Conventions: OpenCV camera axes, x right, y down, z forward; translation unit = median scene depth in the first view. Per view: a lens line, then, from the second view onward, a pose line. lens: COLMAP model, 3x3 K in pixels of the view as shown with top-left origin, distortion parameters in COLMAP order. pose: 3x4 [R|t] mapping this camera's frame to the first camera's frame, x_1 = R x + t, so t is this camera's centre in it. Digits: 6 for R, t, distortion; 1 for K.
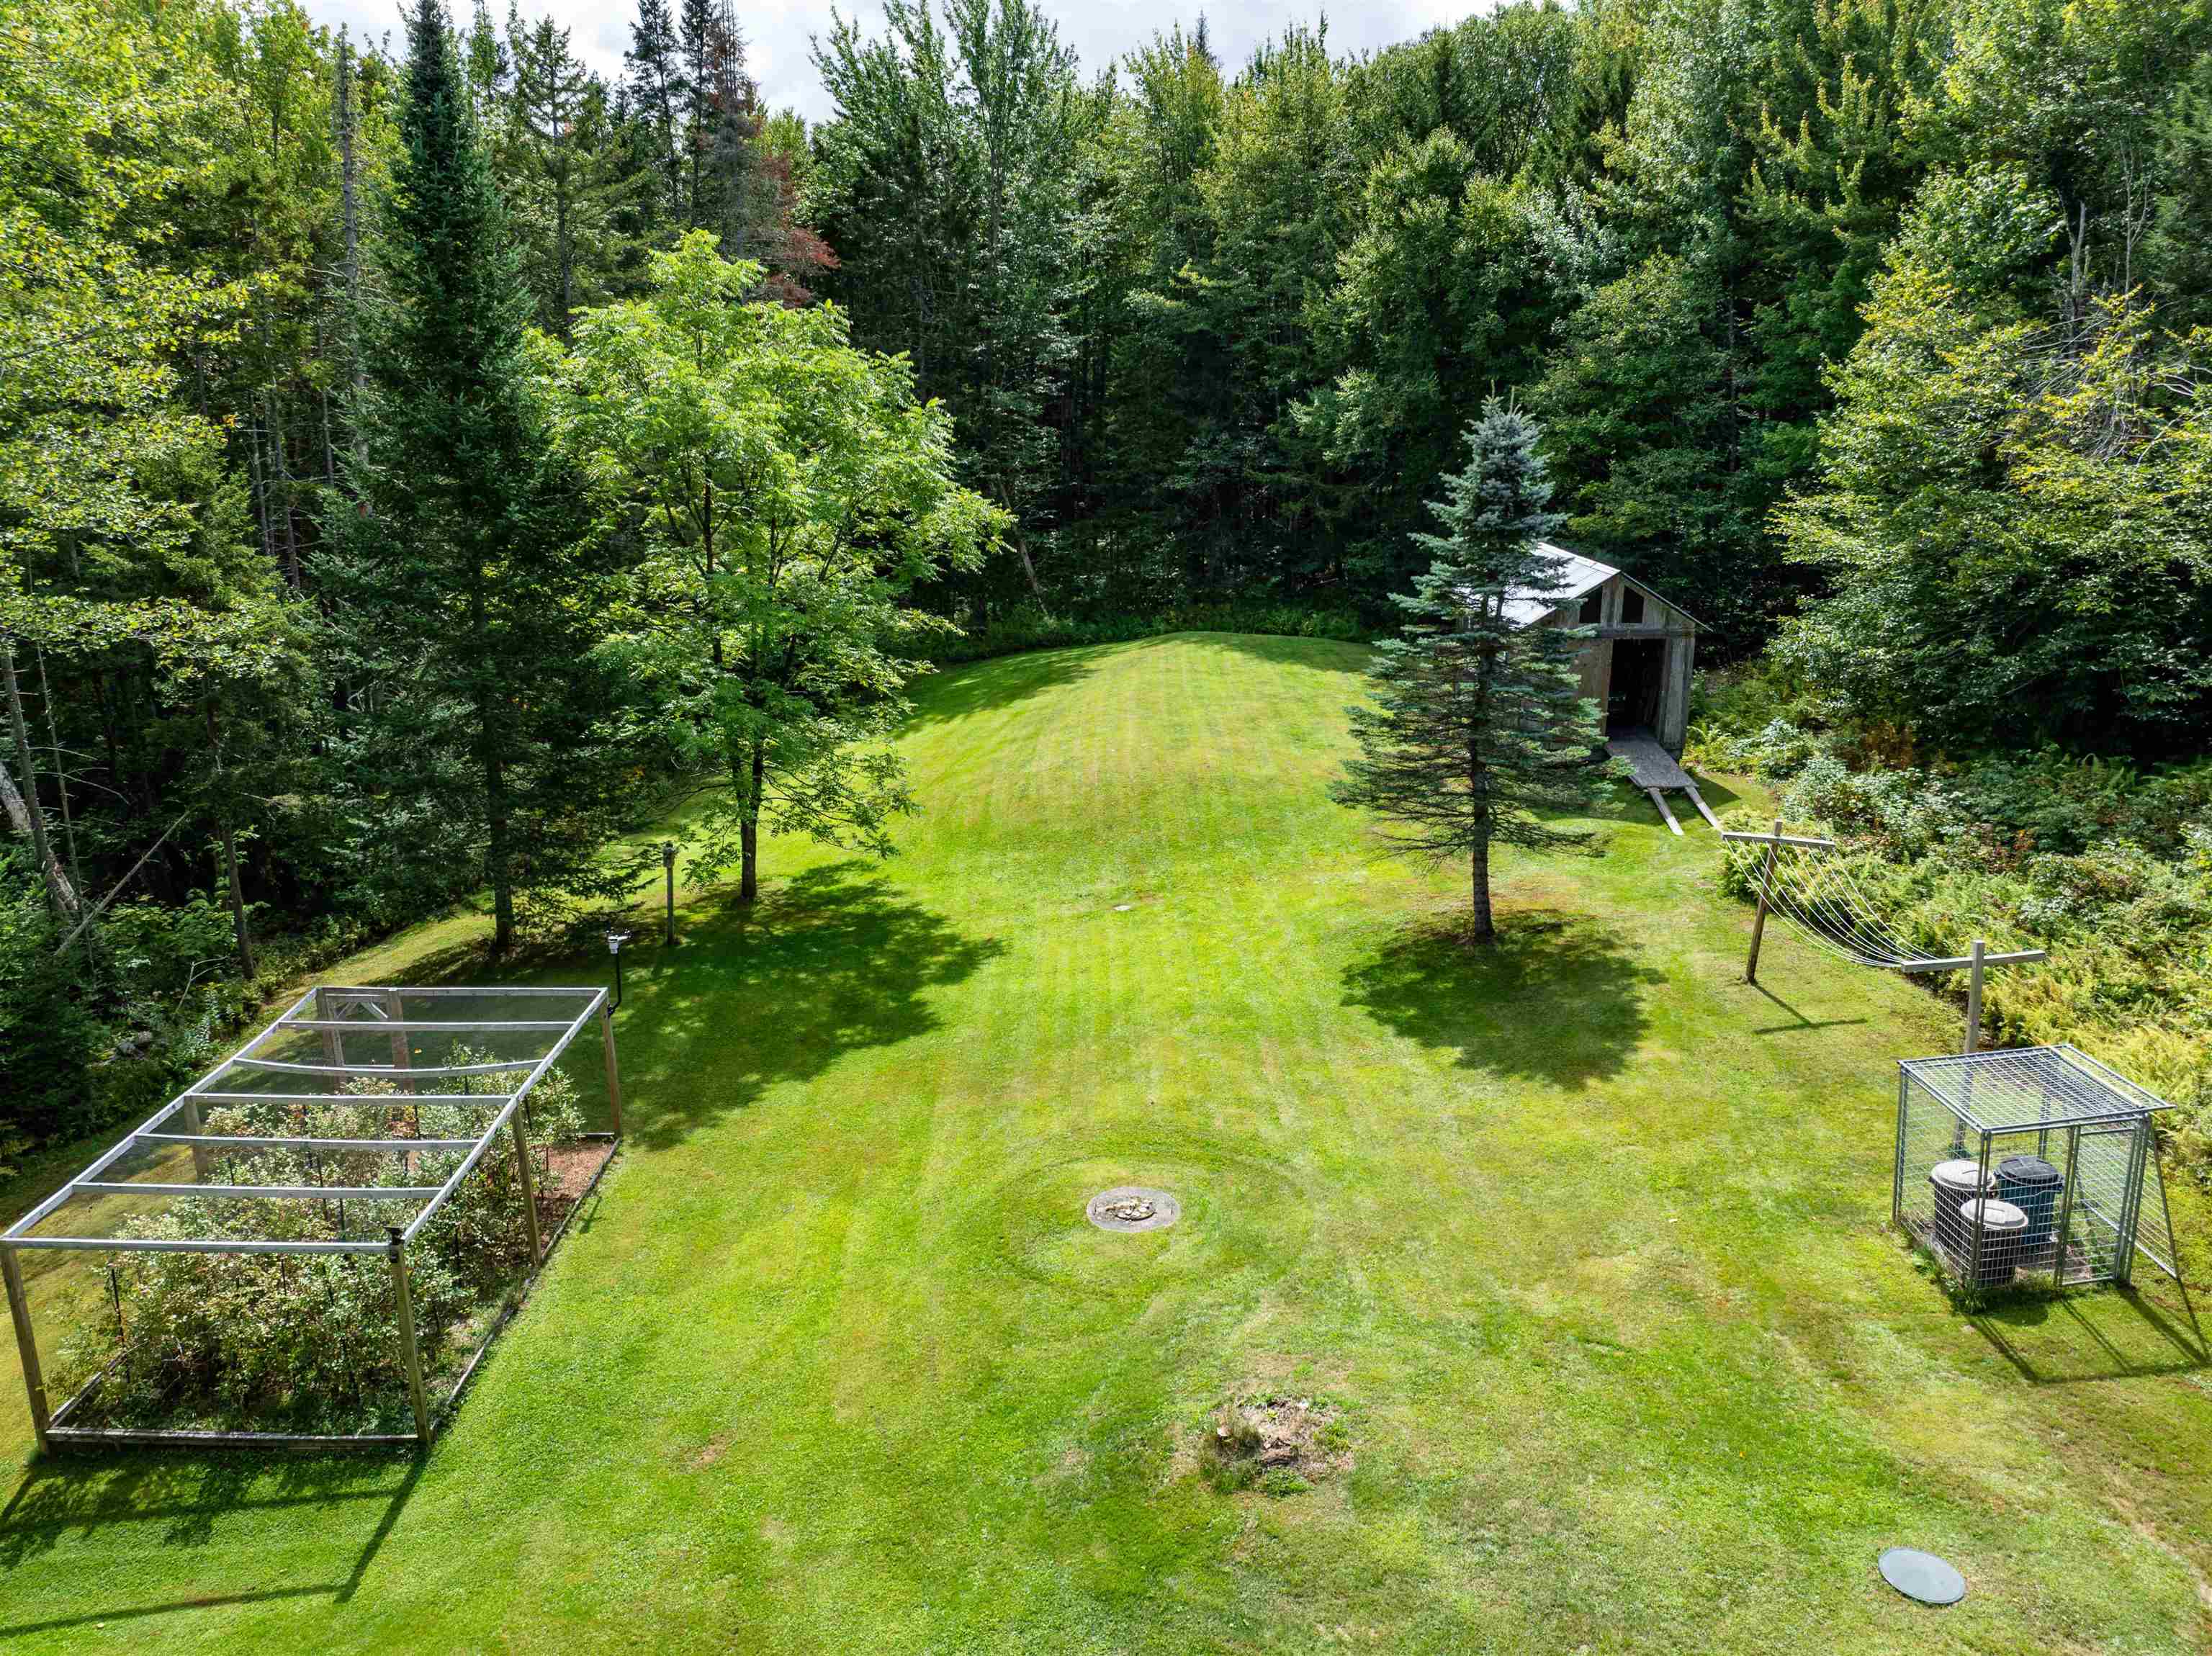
lens RADIAL K [[1574.3, 0, 1116.6], [0, 1574.3, 837.3], [0, 0, 1]] dist [-0.043854, 0.020897]
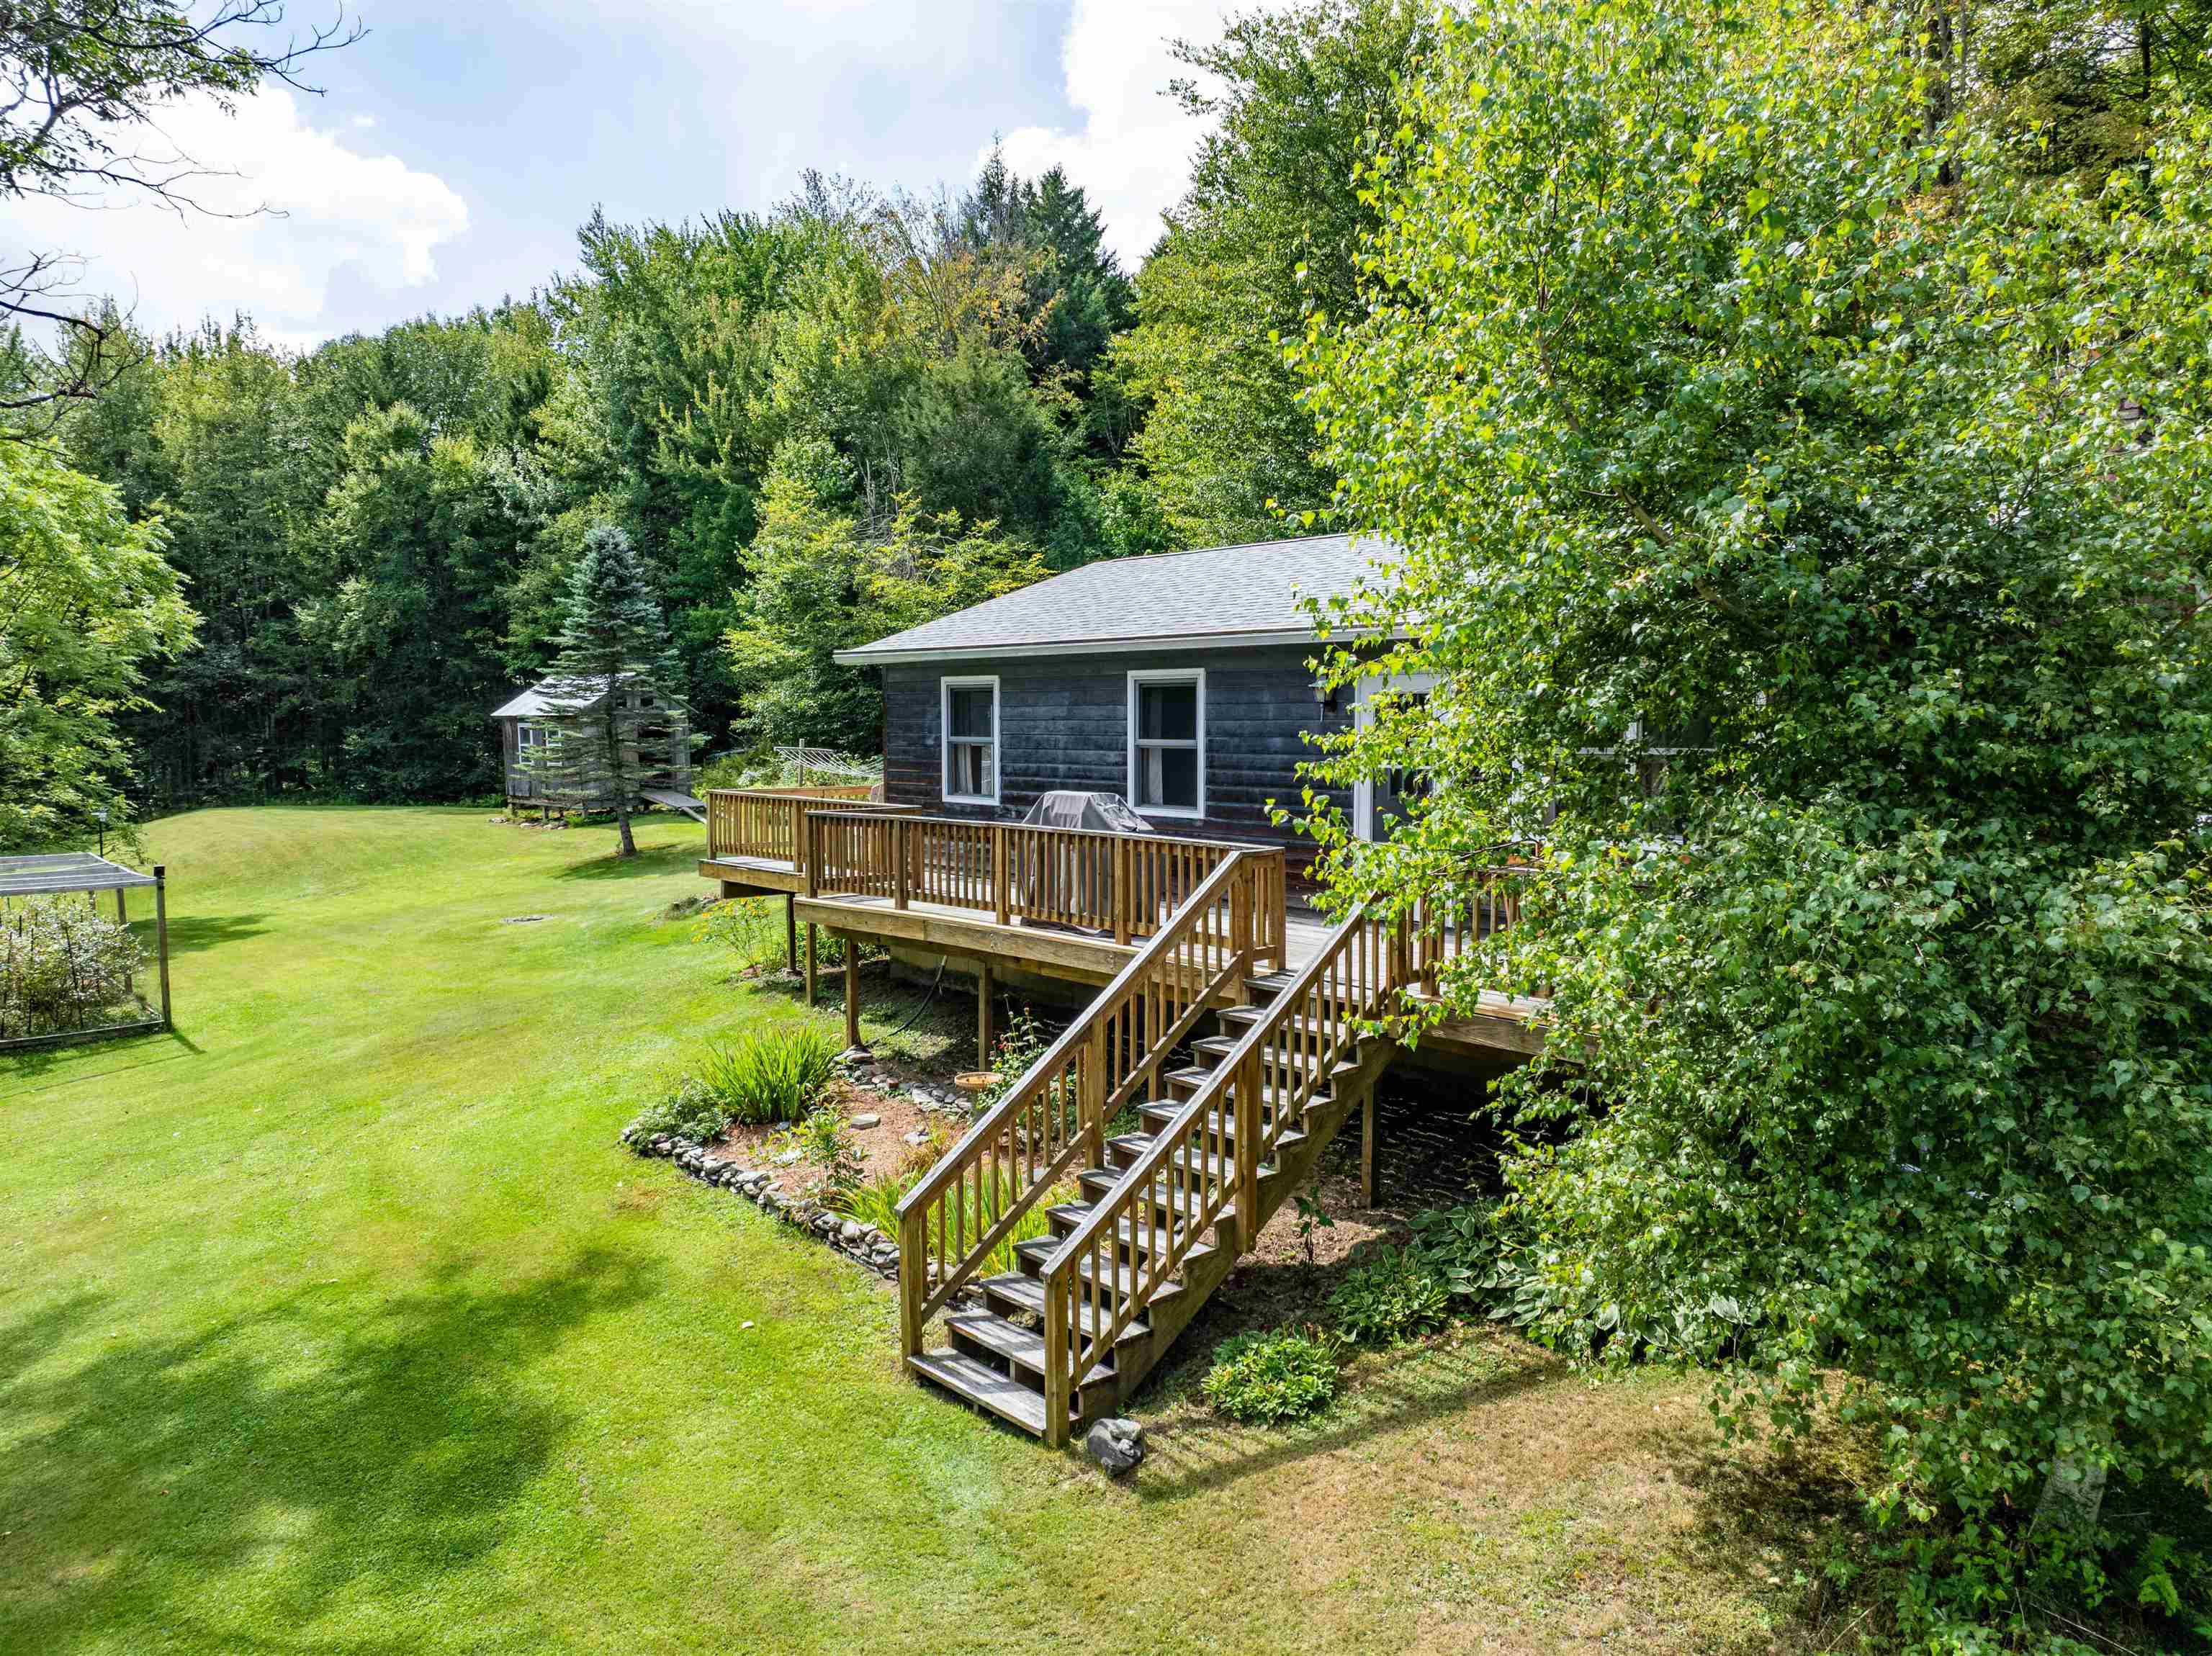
lens RADIAL K [[1574.3, 0, 1096.7], [0, 1574.3, 827.5], [0, 0, 1]] dist [-0.043854, 0.020897]
pose [[0.757230, -0.060764, 0.650316, -0.244333], [0.195569, 0.971075, -0.136986, 0.197308], [-0.623182, 0.230912, 0.747211, -0.264801]]
